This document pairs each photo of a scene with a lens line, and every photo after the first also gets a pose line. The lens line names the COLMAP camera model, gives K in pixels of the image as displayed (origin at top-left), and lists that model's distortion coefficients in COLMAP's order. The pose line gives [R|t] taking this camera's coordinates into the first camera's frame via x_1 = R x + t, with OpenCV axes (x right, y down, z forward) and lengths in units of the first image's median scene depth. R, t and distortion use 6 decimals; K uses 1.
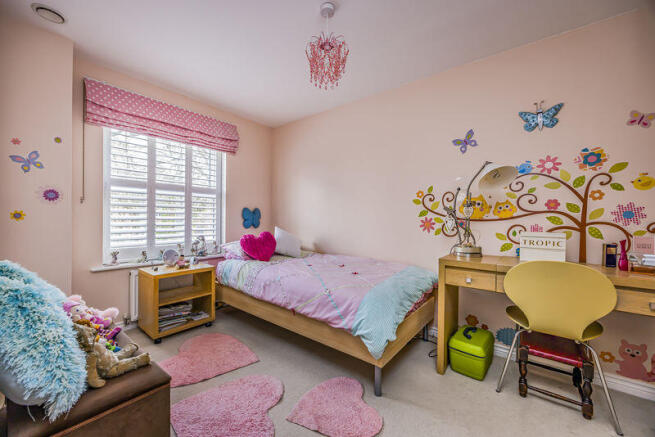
lens RADIAL K [[254.6, 0, 324.4], [0, 254.6, 218.7], [0, 0, 1]] dist [0.005593, -0.001063]
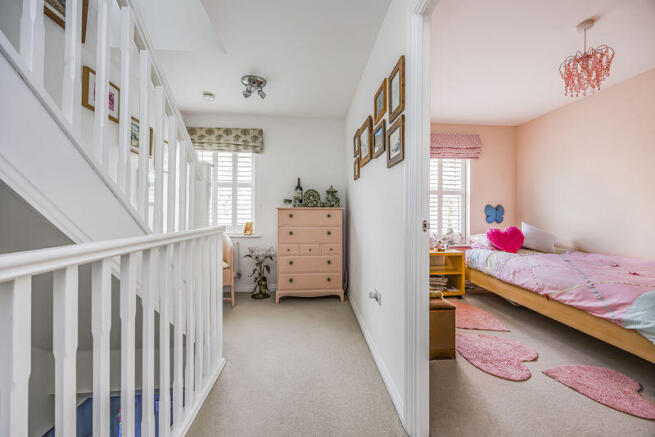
lens RADIAL K [[254.6, 0, 331.0], [0, 254.6, 213.2], [0, 0, 1]] dist [0.005593, -0.001063]
pose [[0.690884, -0.007461, -0.722927, 0.028405], [0.003920, 0.999971, -0.006574, -0.002771], [0.722955, 0.001708, 0.690893, -0.350004]]
